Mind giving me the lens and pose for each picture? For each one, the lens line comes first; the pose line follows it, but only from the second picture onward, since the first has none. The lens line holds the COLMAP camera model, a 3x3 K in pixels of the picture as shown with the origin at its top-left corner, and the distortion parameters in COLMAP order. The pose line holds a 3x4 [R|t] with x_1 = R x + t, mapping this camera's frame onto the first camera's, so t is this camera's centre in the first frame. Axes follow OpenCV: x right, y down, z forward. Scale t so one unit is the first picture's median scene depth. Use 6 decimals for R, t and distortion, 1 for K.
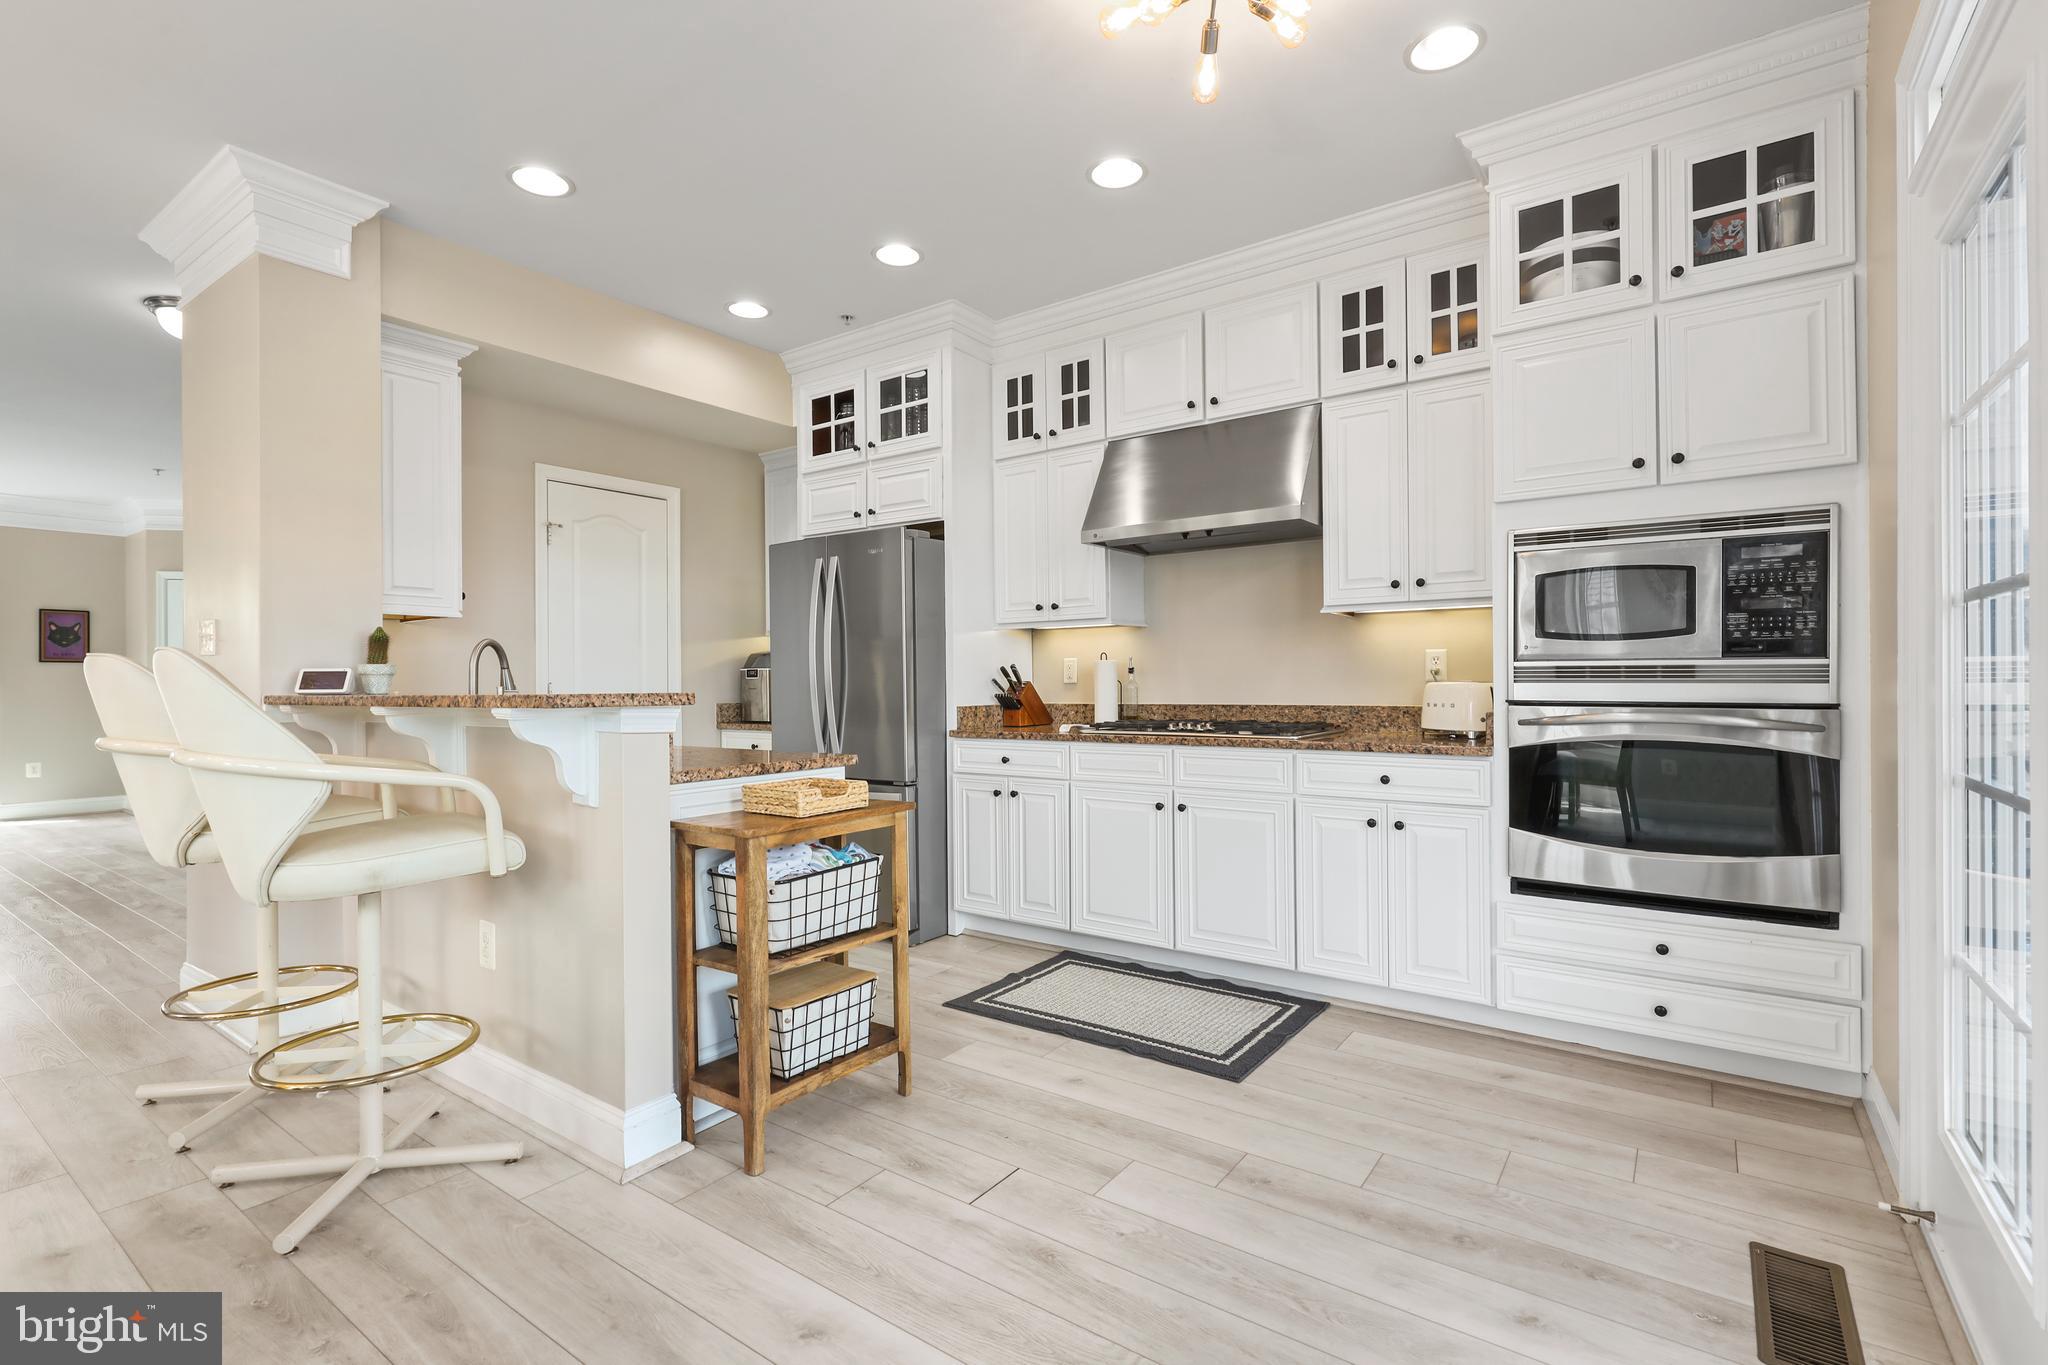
lens RADIAL K [[931.7, 0, 1031.0], [0, 931.7, 678.9], [0, 0, 1]] dist [-0.000722, 0.000066]
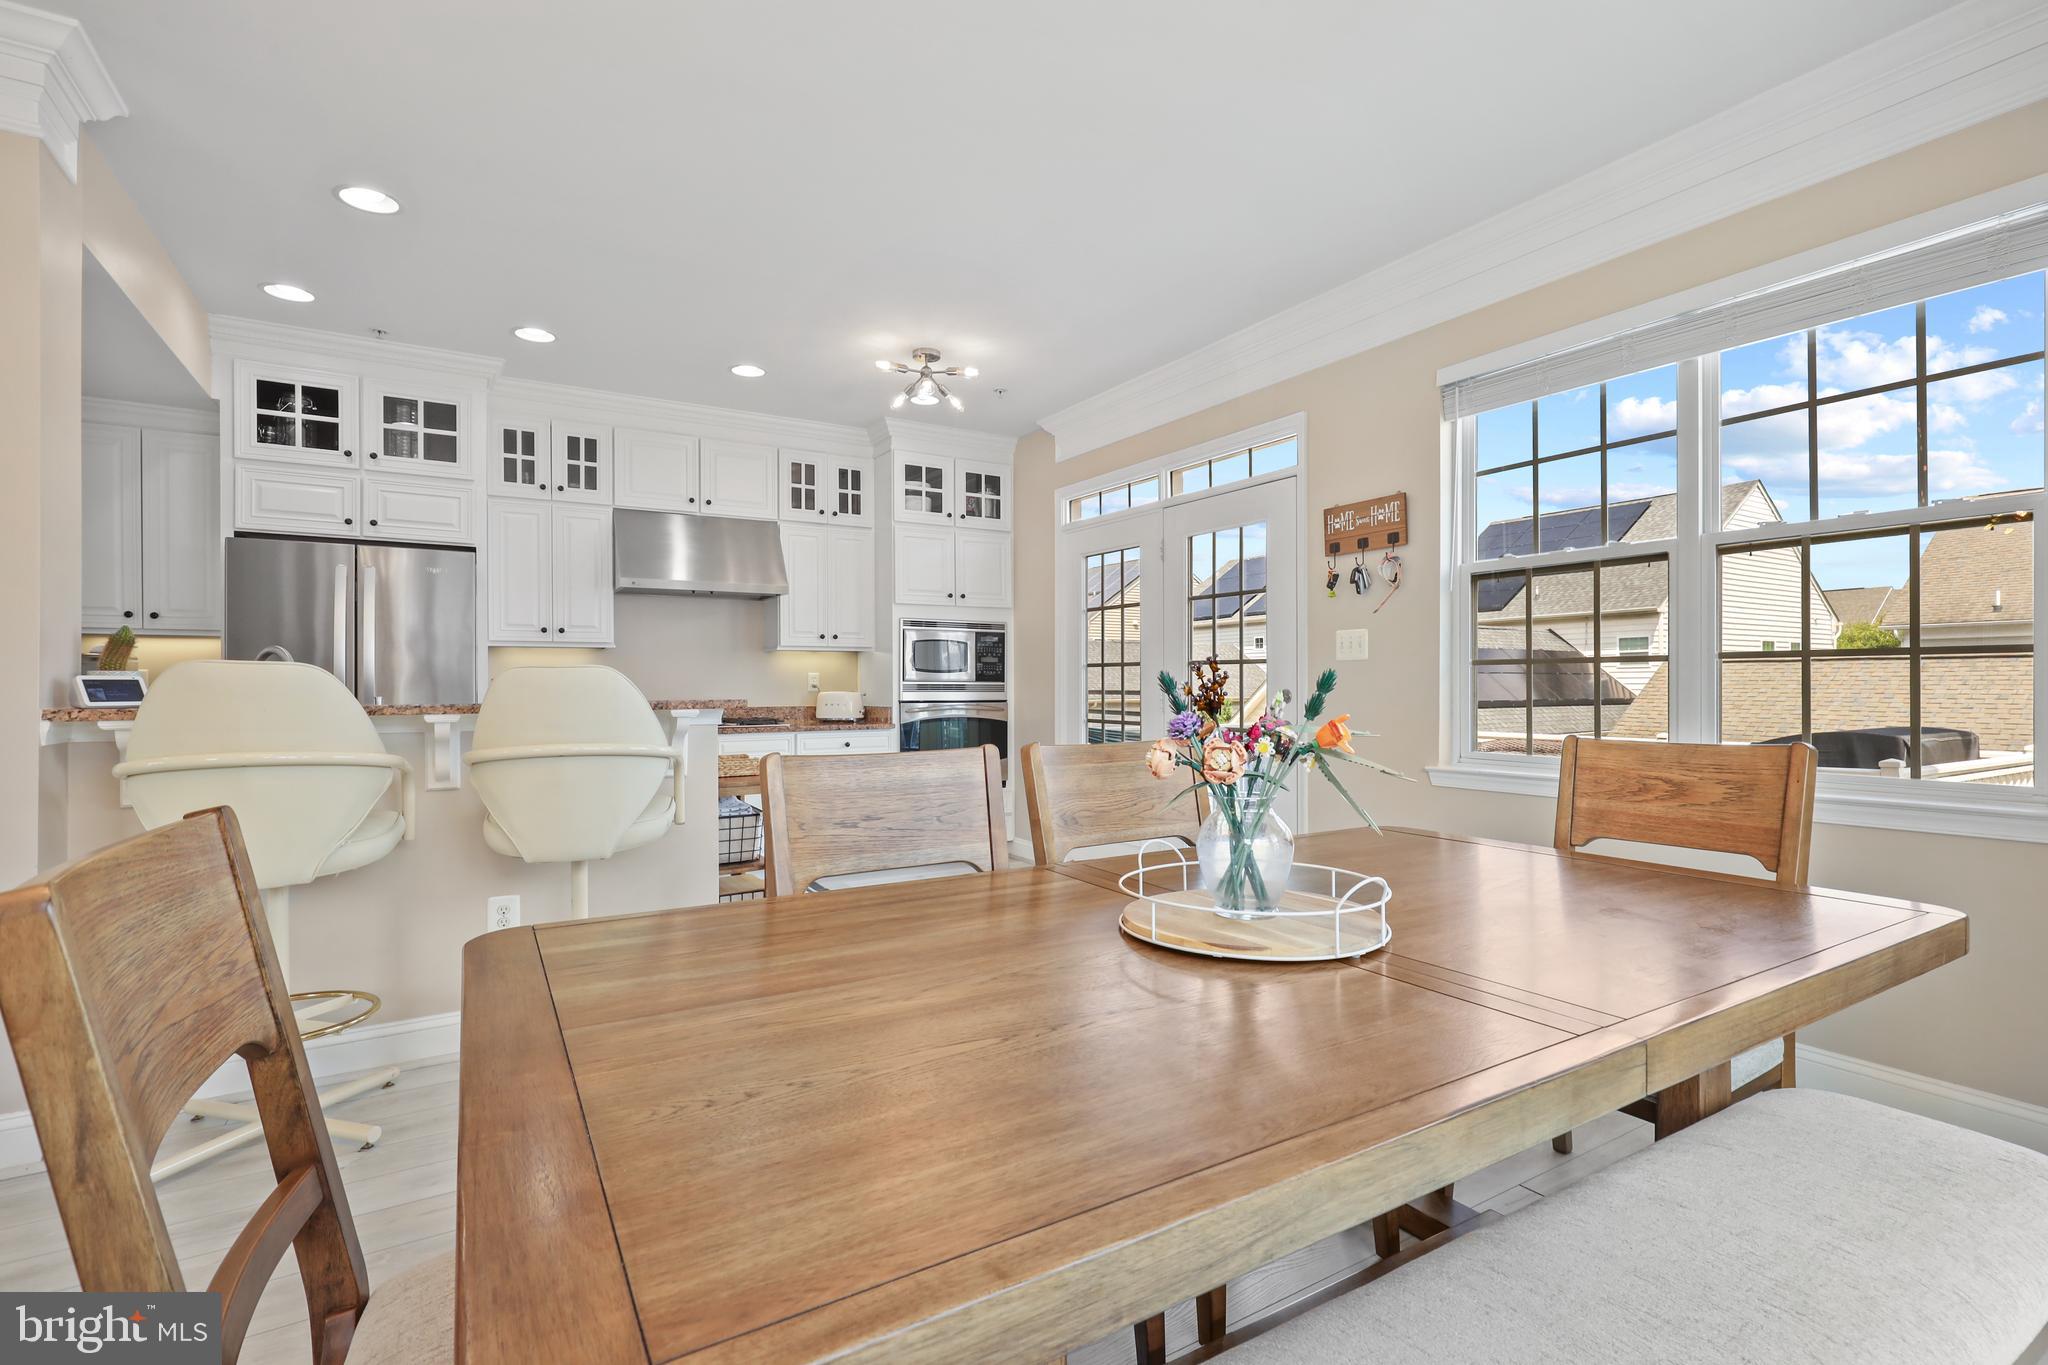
lens RADIAL K [[930.5, 0, 1031.7], [0, 930.5, 672.7], [0, 0, 1]] dist [0.000698, 0.000203]
pose [[0.394896, 0.018401, 0.918542, -1.175144], [-0.002405, 0.999817, -0.018995, -0.000220], [-0.918723, 0.005292, 0.394868, -0.068450]]
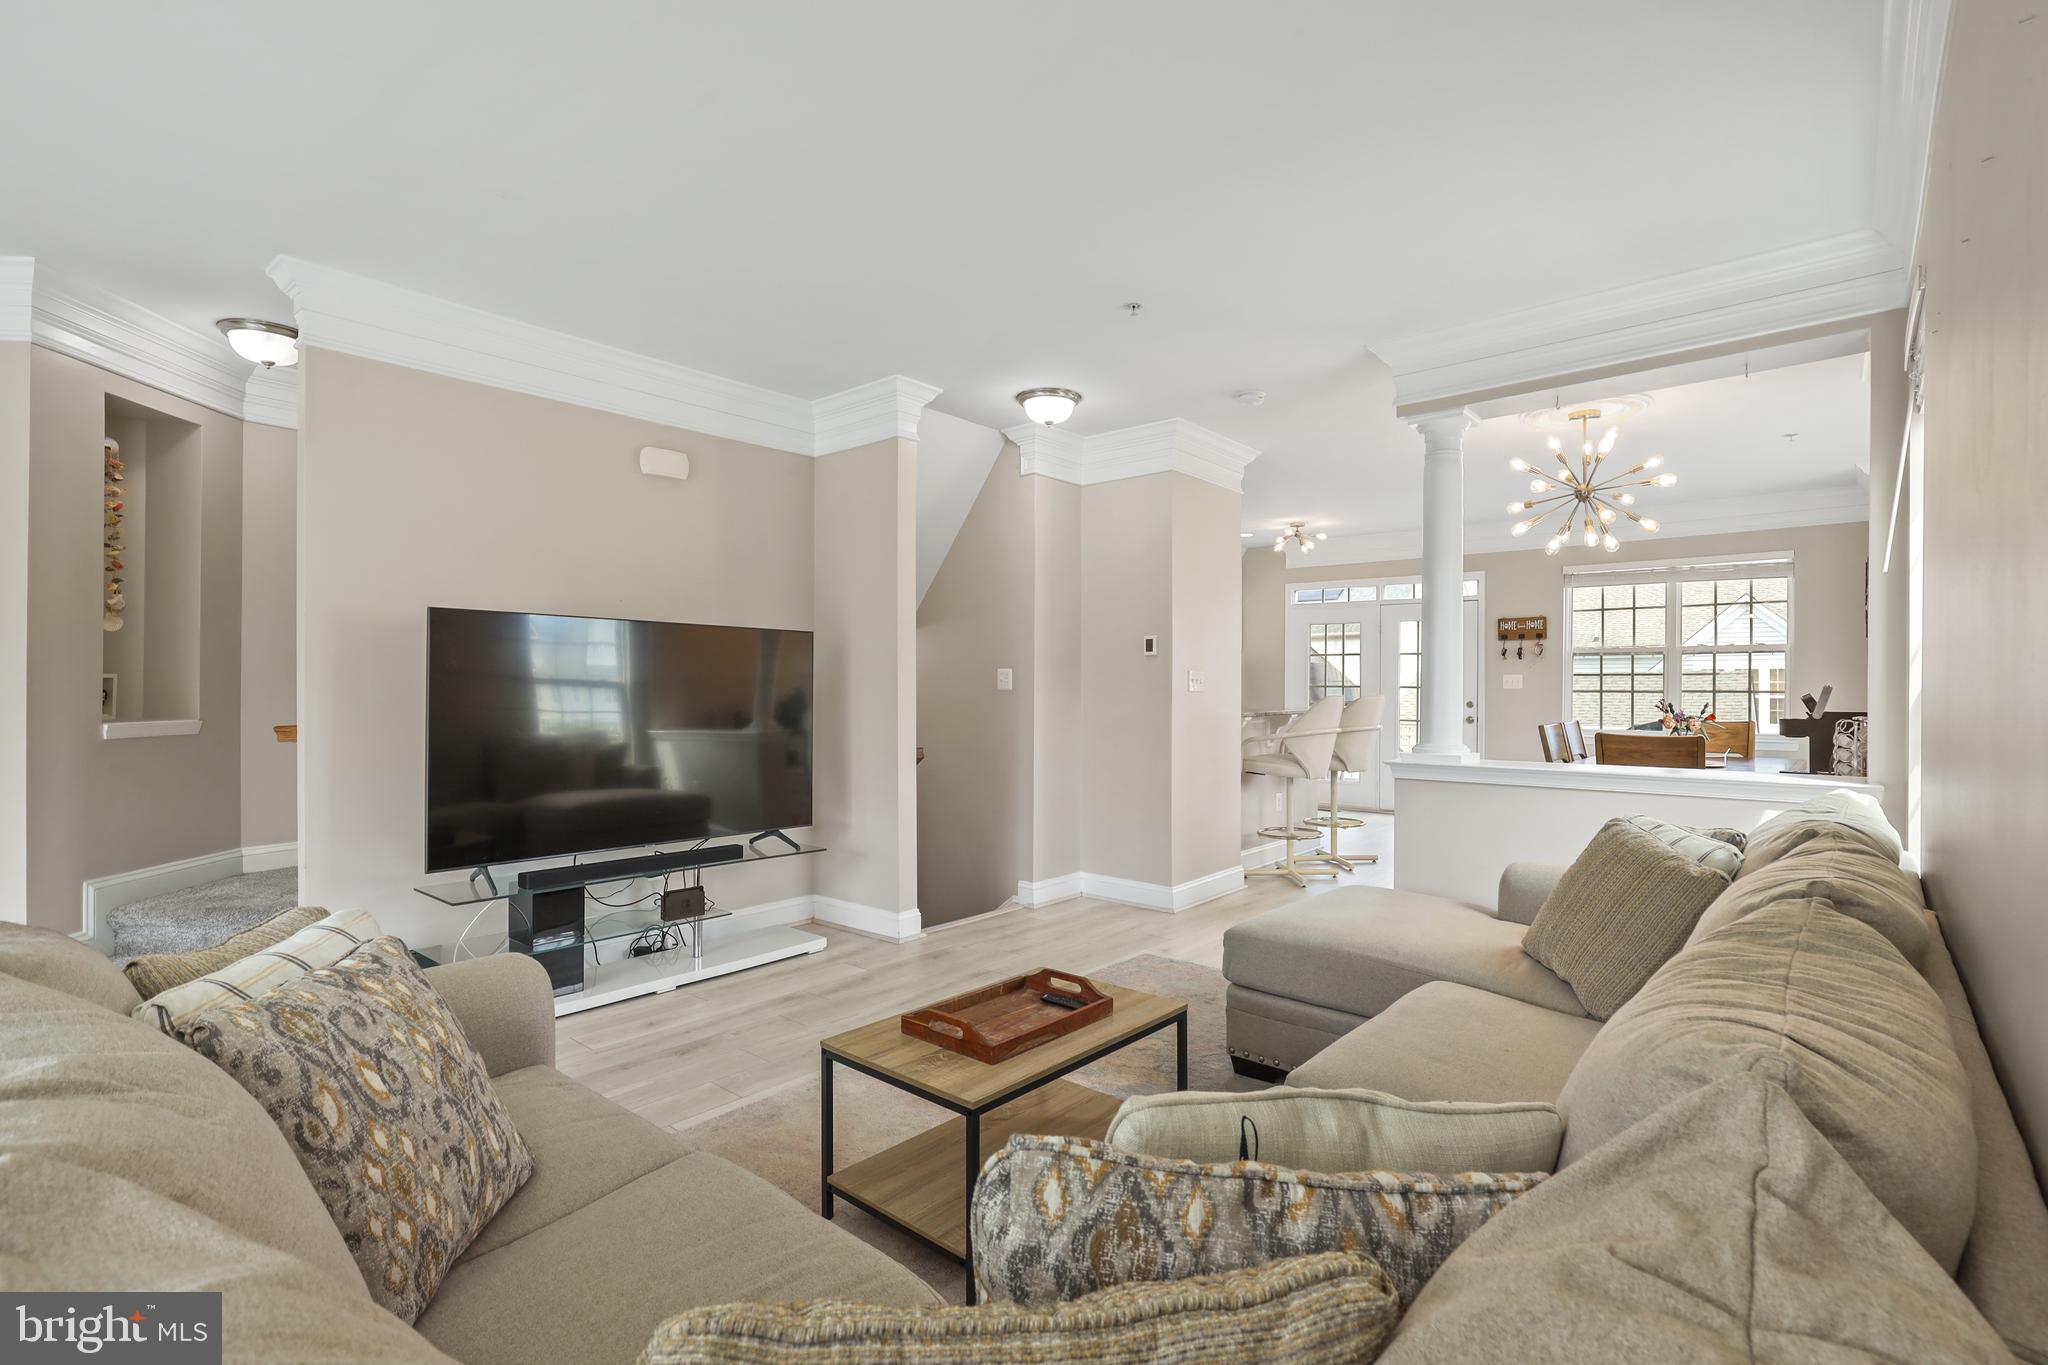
lens RADIAL K [[953.8, 0, 1024.0], [0, 953.8, 682.5], [0, 0, 1]] dist [-0.002038, -0.000136]
pose [[0.096121, 0.006282, 0.995350, -2.858440], [-0.006671, 0.999962, -0.005667, -0.034136], [-0.995347, -0.006095, 0.096159, 1.233476]]
